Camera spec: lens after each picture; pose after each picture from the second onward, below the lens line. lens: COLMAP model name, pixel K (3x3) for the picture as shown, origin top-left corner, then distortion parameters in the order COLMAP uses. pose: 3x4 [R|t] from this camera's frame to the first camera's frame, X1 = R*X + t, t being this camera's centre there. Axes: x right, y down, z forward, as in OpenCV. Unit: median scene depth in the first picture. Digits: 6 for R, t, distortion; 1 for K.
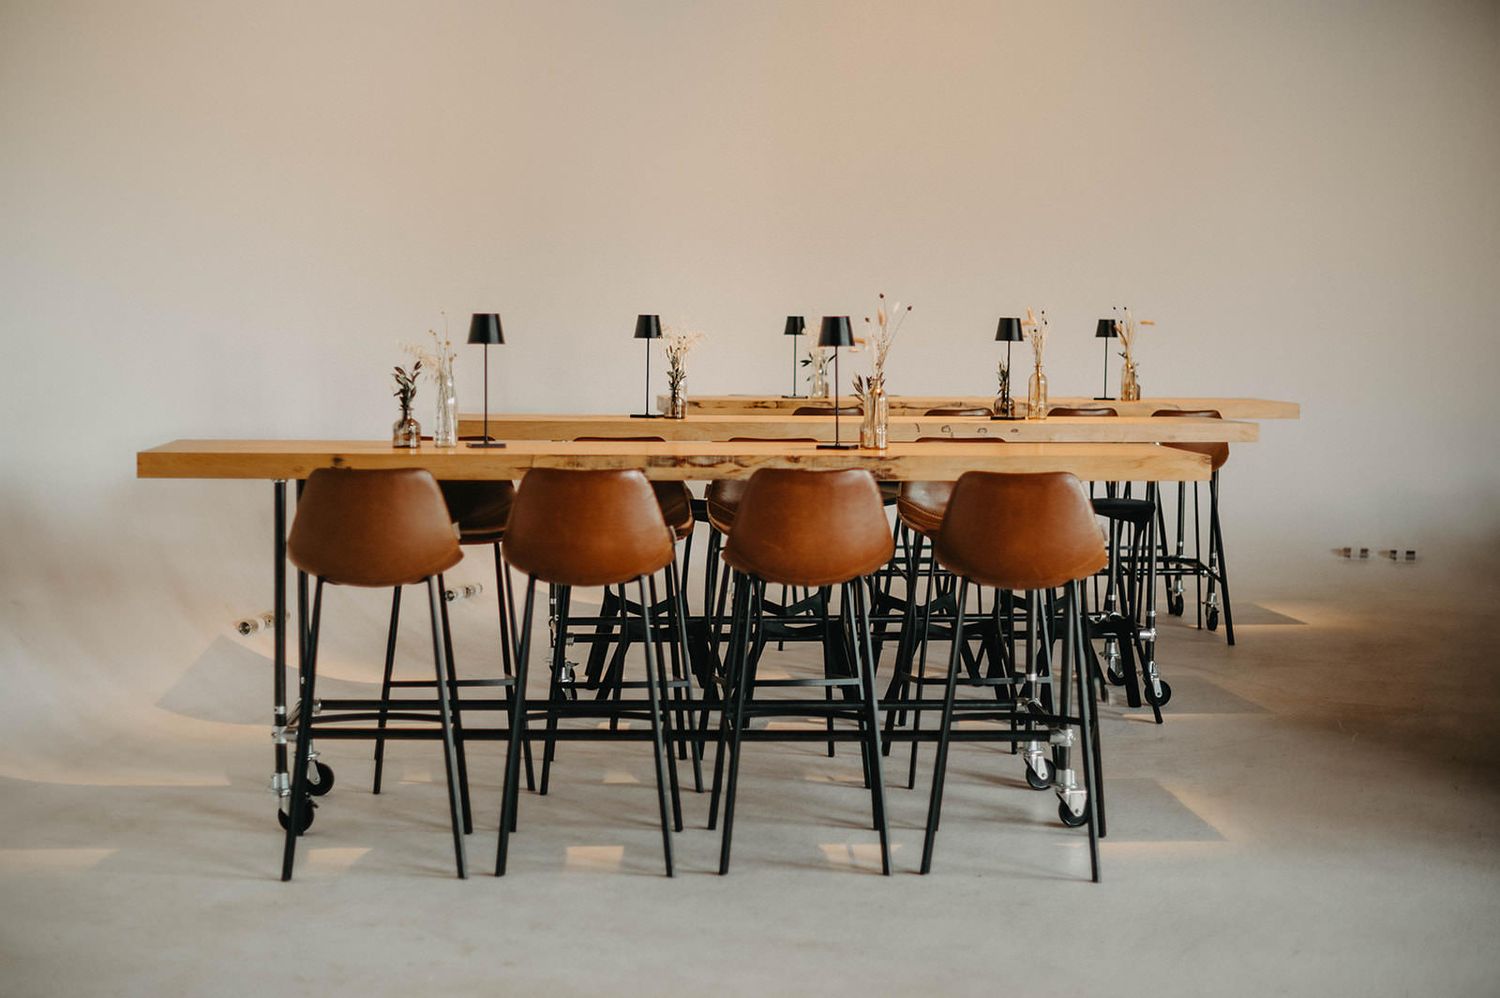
lens RADIAL K [[2209.2, 0, 750.0], [0, 2209.2, 499.0], [0, 0, 1]] dist [-0.166900, -0.029879]
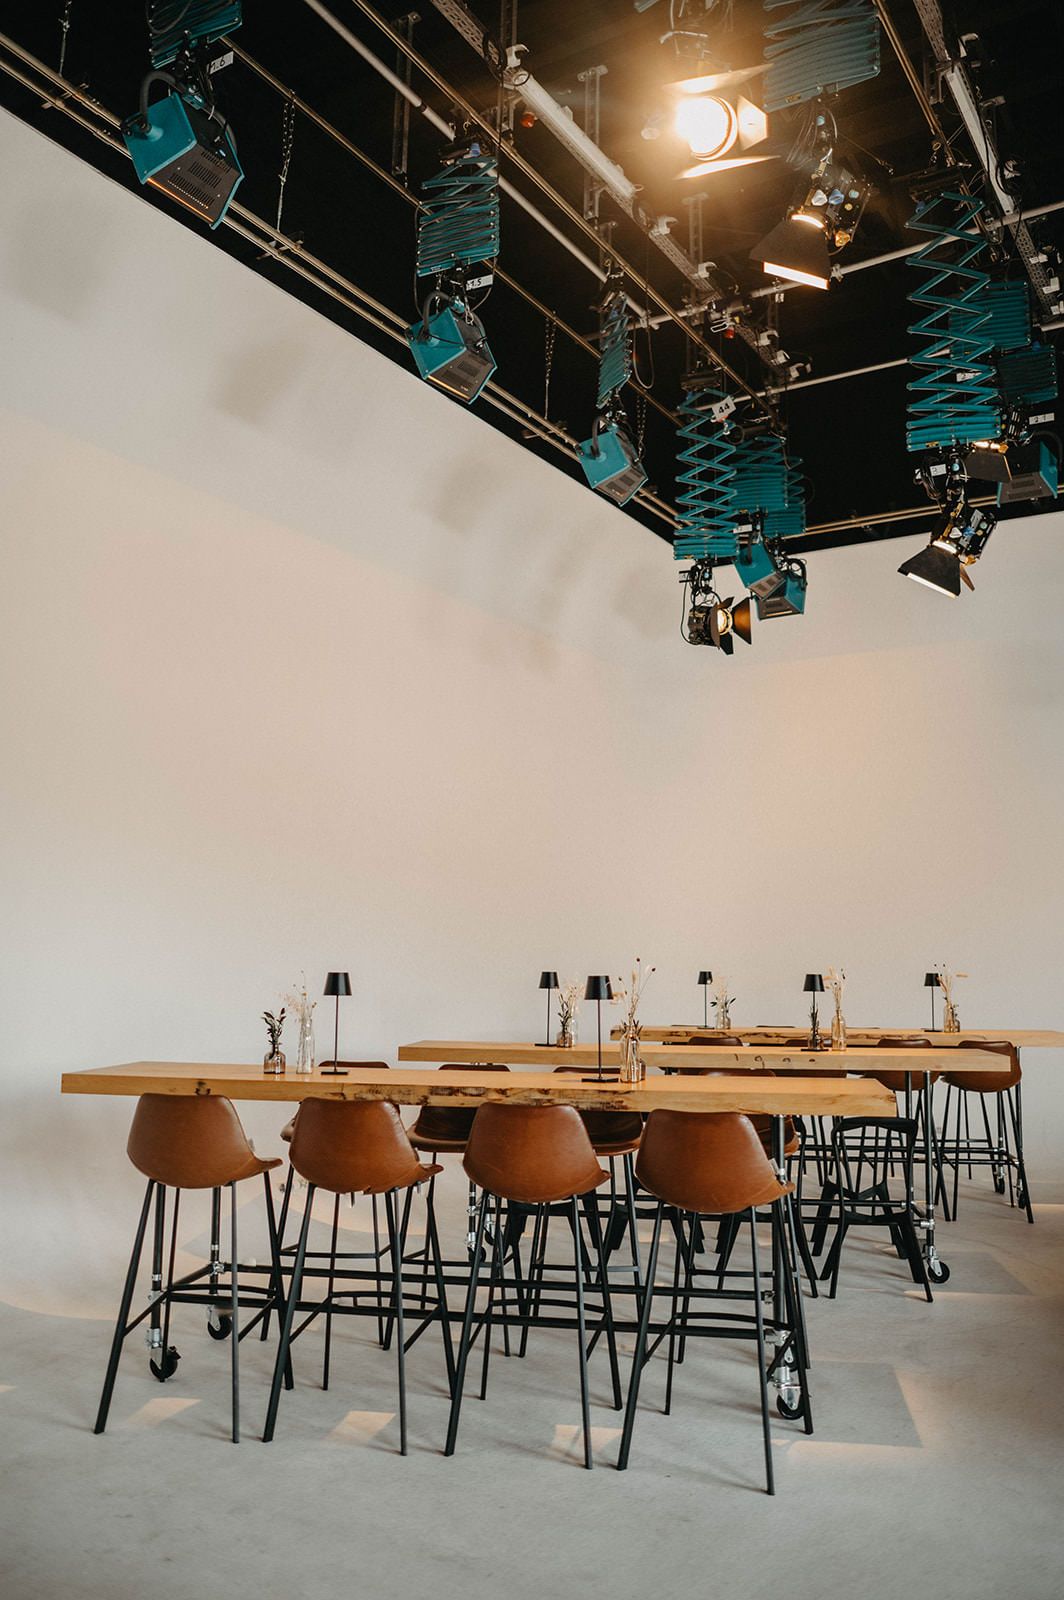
lens RADIAL K [[1273.8, 0, 532.0], [0, 1273.8, 800.0], [0, 0, 1]] dist [-0.043959, 0.006158]
pose [[0.974466, -0.027271, -0.222871, 0.171261], [-0.020555, 0.977594, -0.209492, -0.027402], [0.223591, 0.208724, 0.952072, 0.270455]]
